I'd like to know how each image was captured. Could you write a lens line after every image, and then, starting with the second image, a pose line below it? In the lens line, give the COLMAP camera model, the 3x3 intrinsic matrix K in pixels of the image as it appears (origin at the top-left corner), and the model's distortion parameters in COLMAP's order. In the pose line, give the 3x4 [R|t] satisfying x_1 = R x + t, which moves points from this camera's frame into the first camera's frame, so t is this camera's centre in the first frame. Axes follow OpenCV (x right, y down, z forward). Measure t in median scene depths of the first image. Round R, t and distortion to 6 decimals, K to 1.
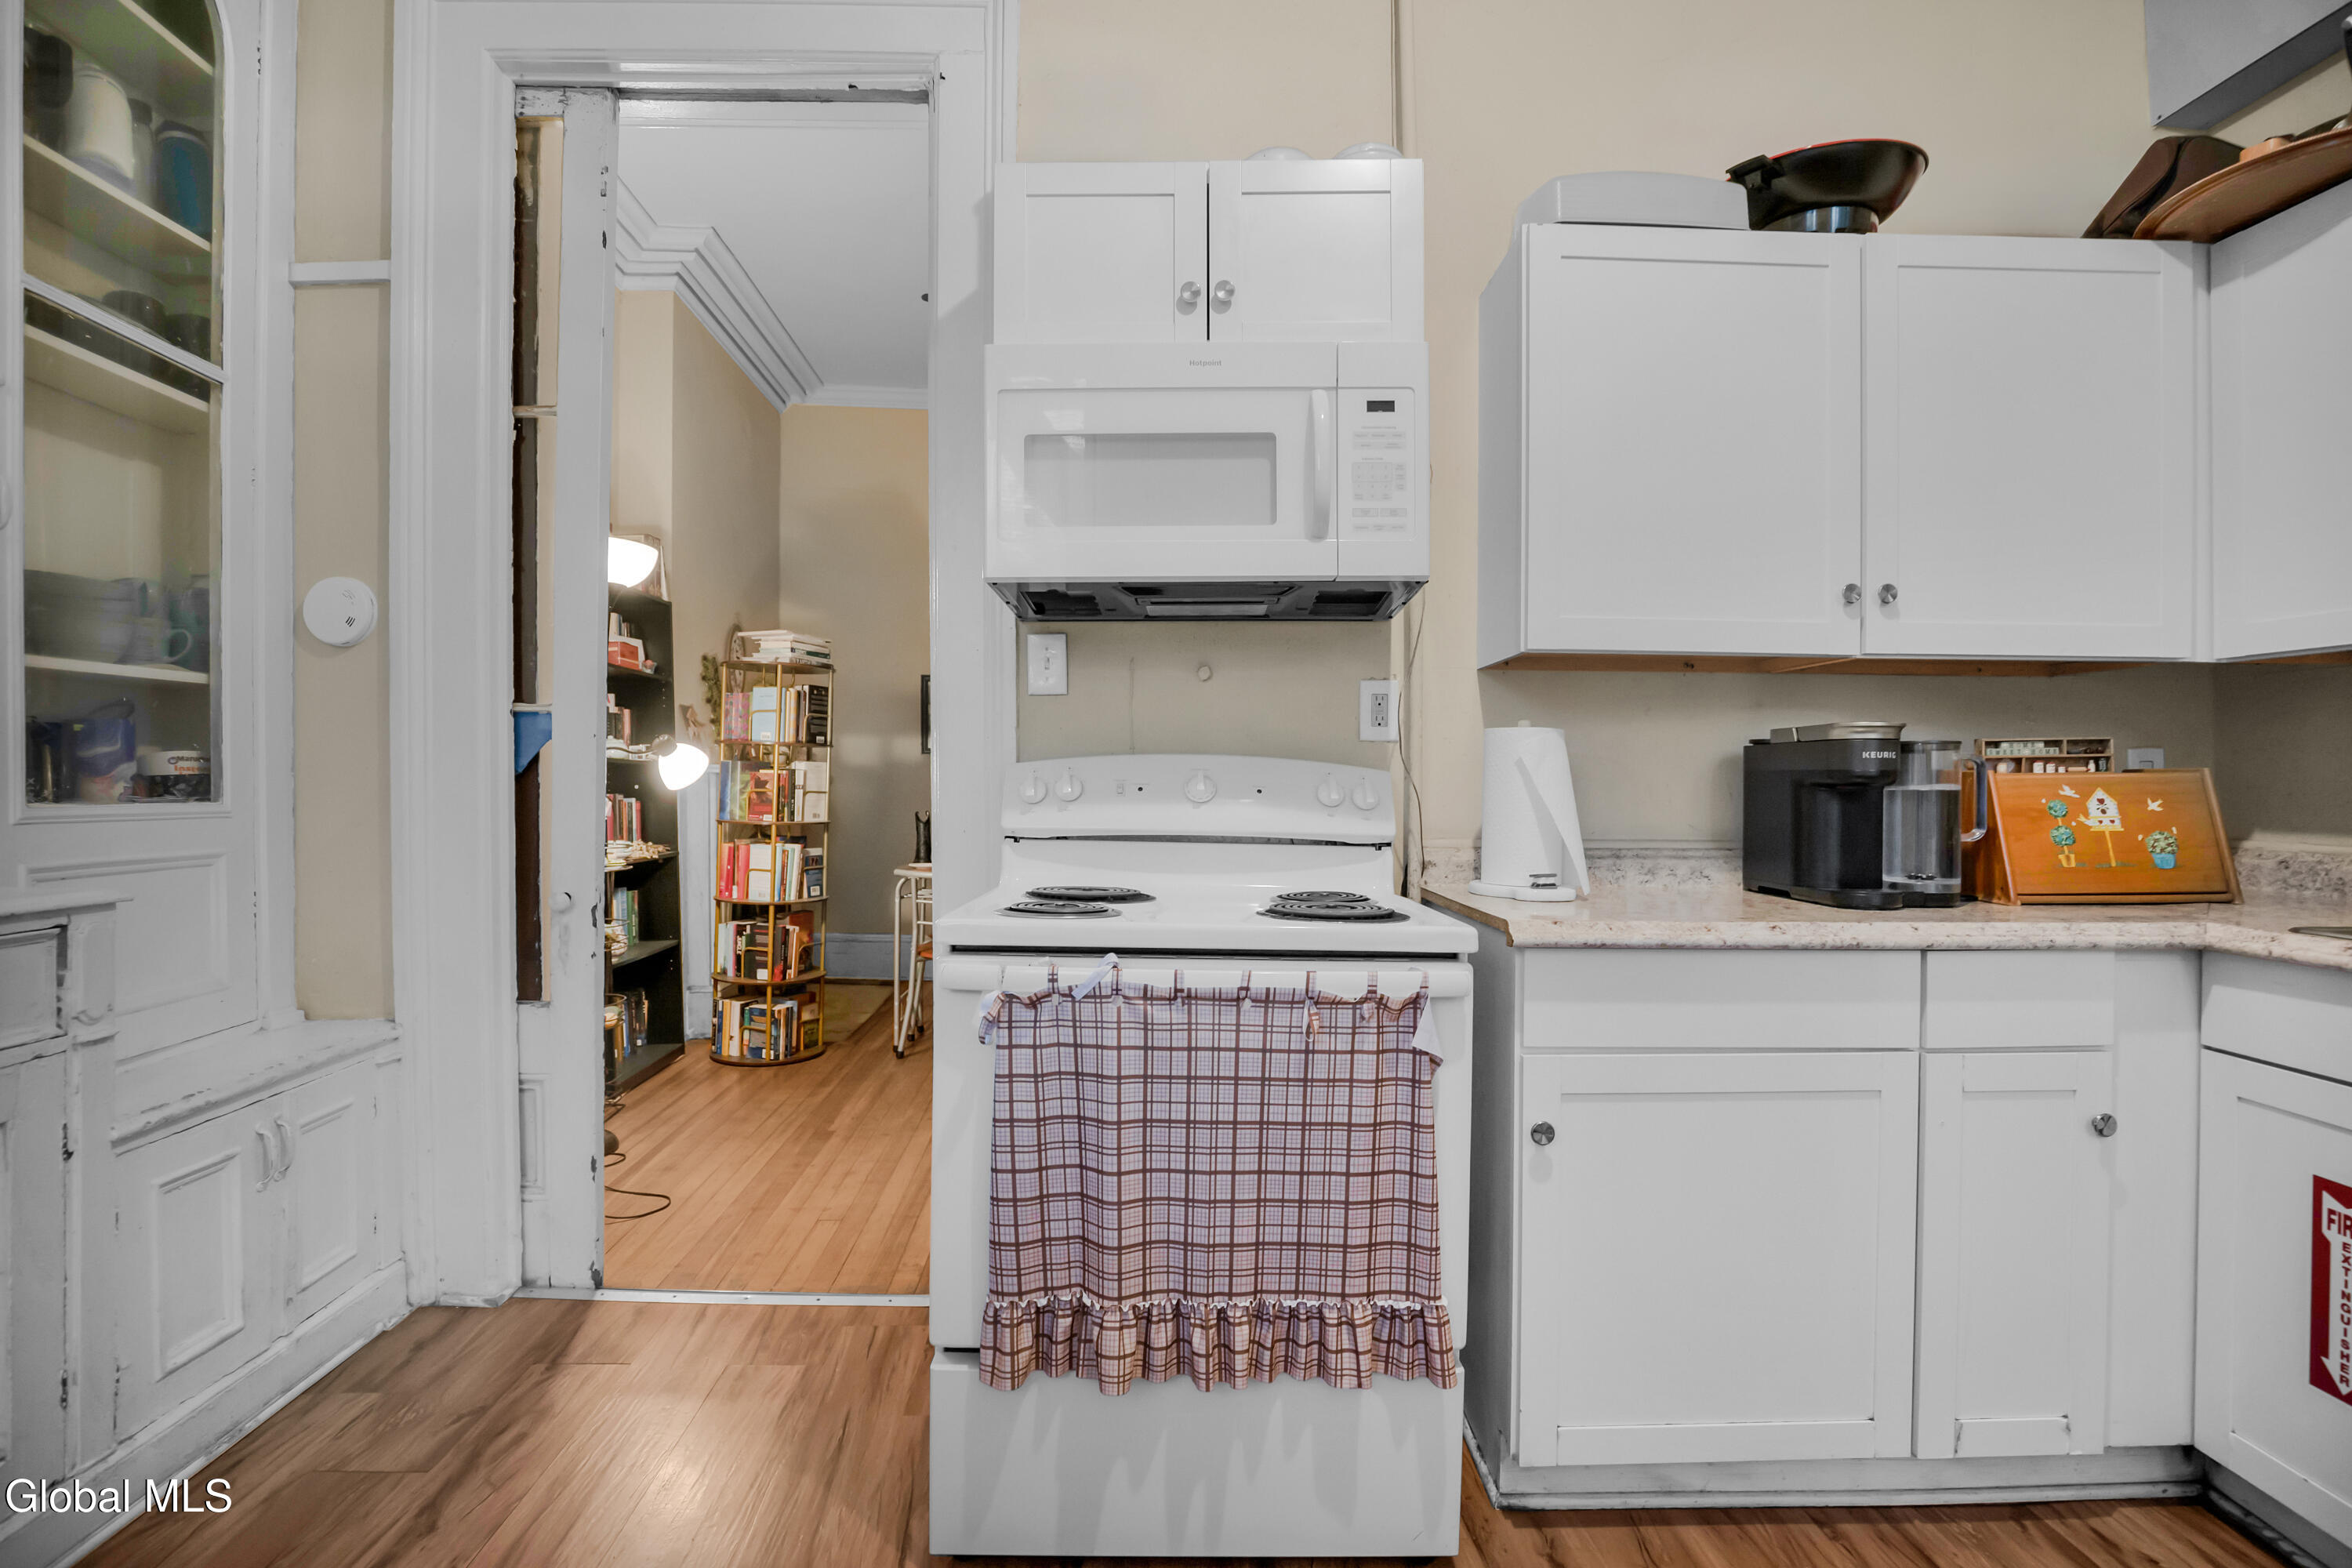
lens RADIAL K [[1120.0, 0, 1176.0], [0, 1120.0, 784.0], [0, 0, 1]] dist [-0.001320, -0.000151]
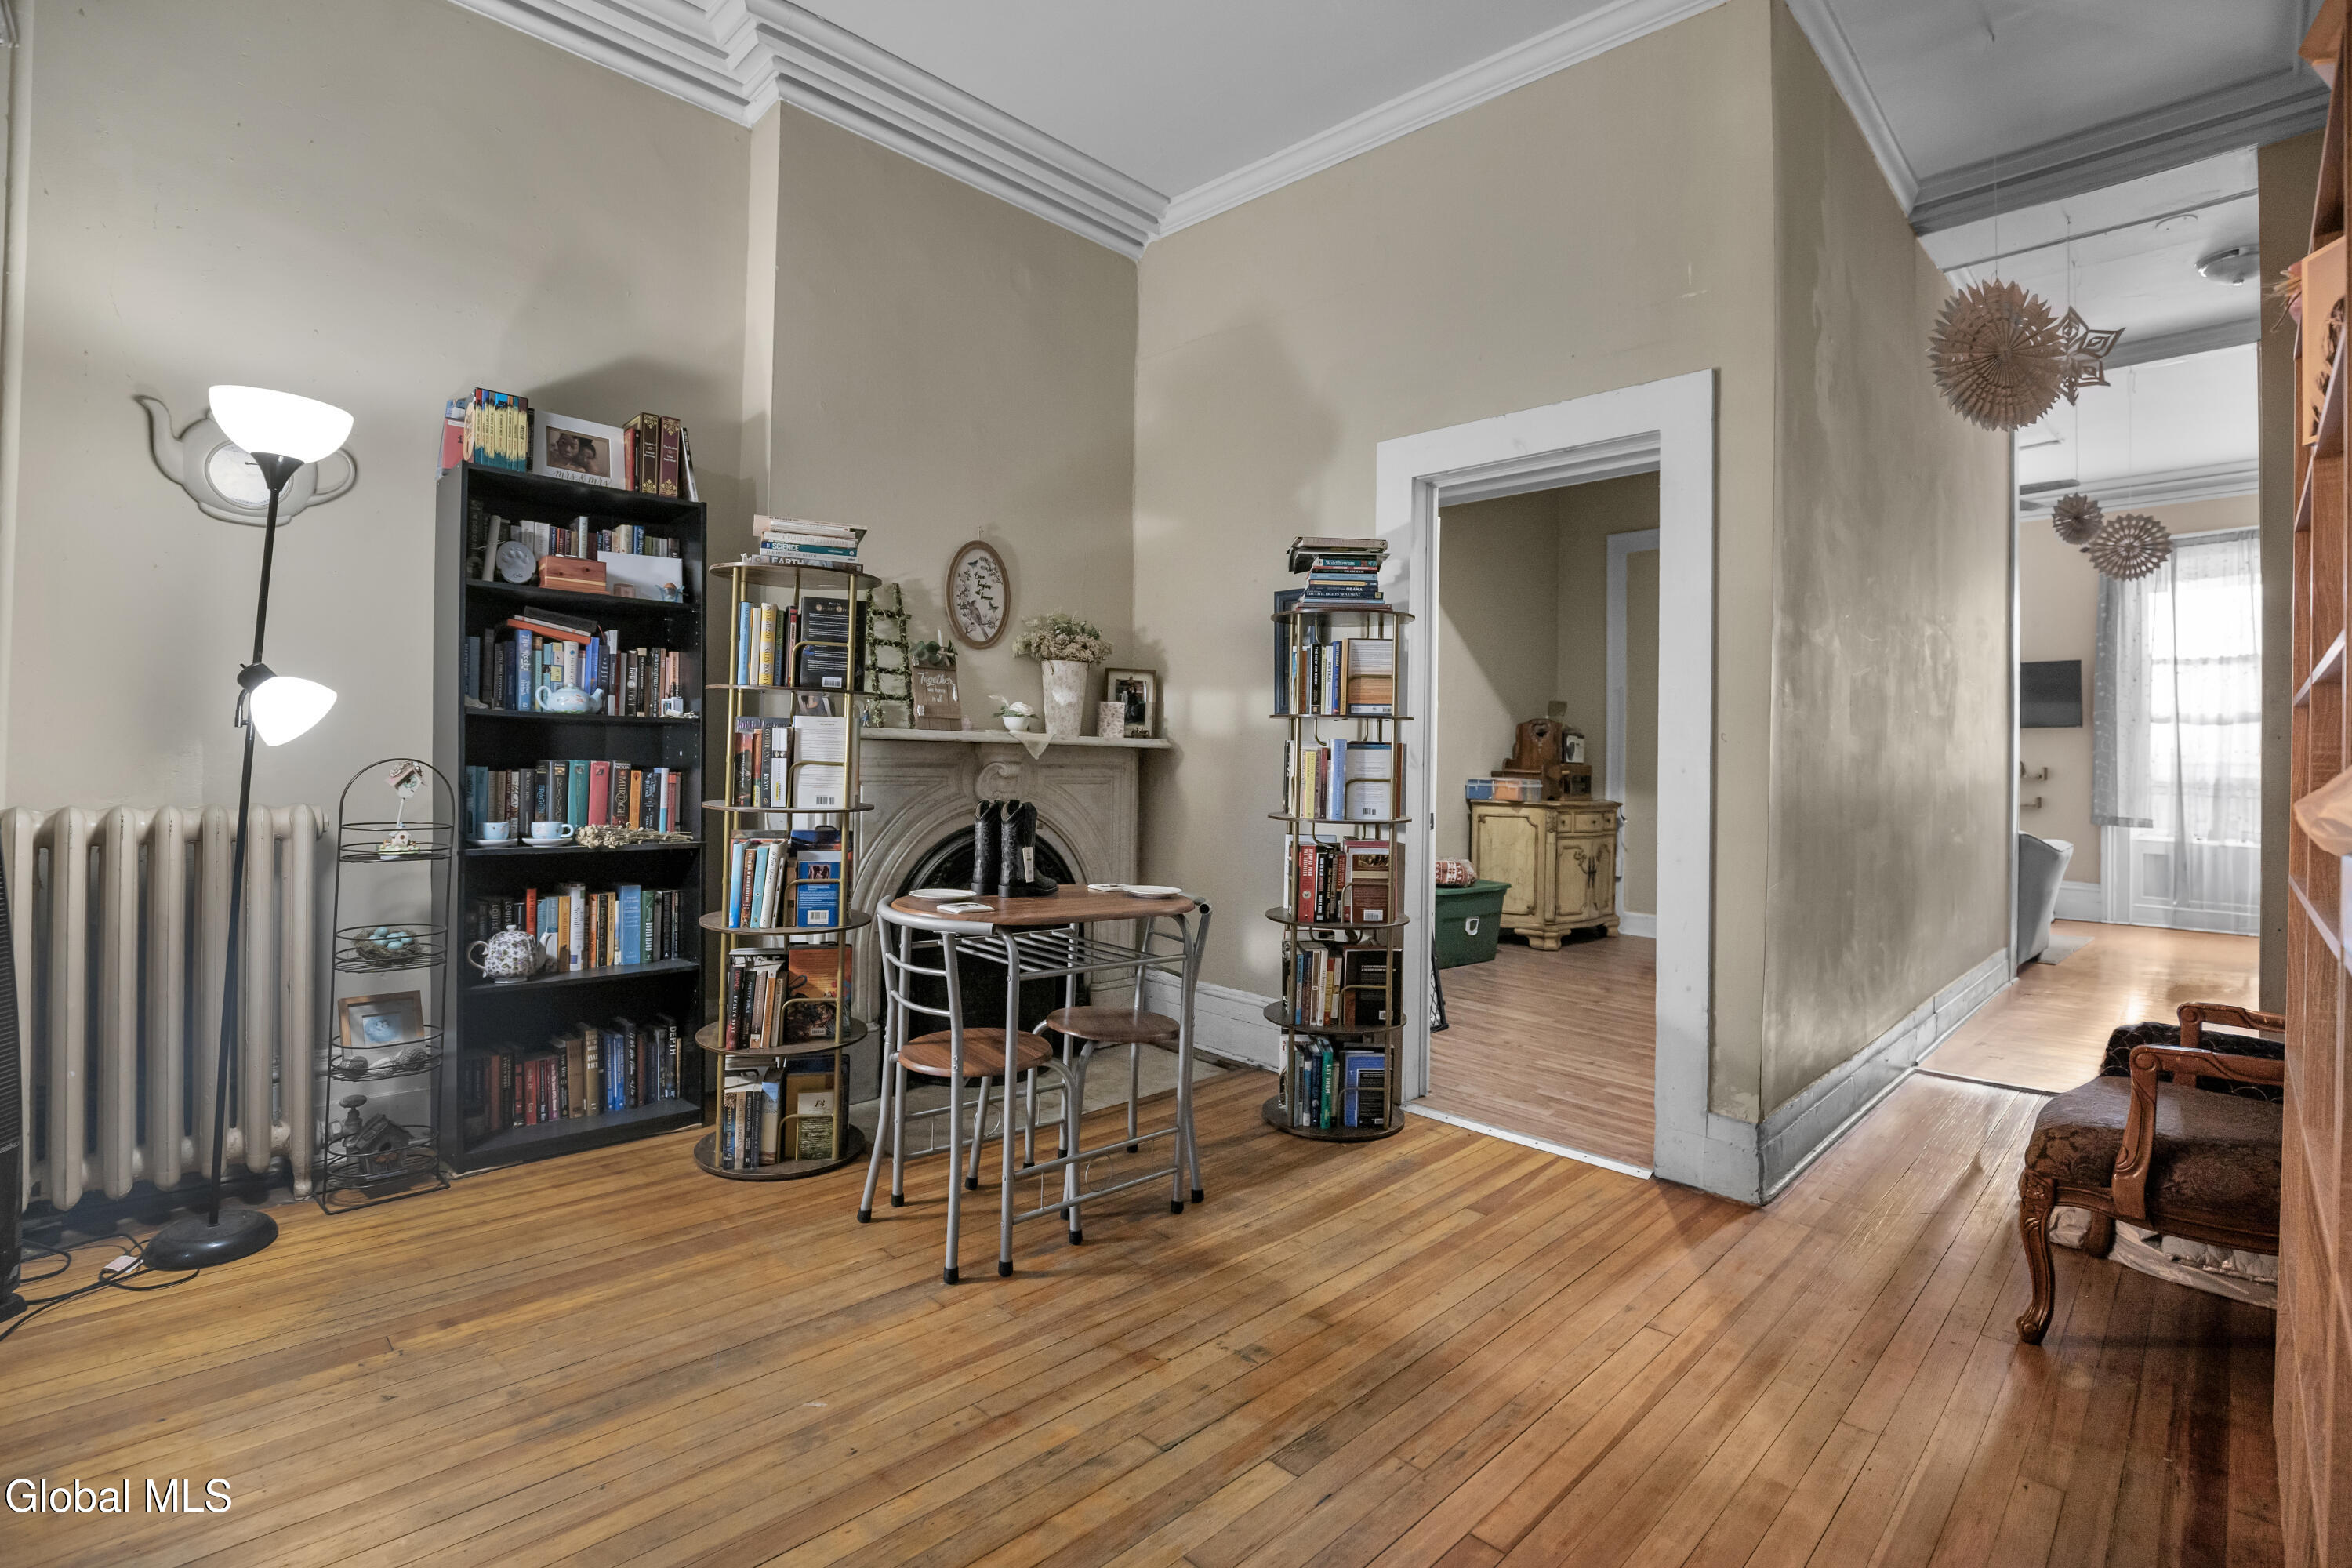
lens RADIAL K [[1120.0, 0, 1176.0], [0, 1120.0, 784.0], [0, 0, 1]] dist [-0.001320, -0.000151]
pose [[0.665390, 0.005473, -0.746476, 0.295860], [-0.008390, 0.999965, -0.000148, 0.017470], [0.746449, 0.006362, 0.665413, 0.723770]]
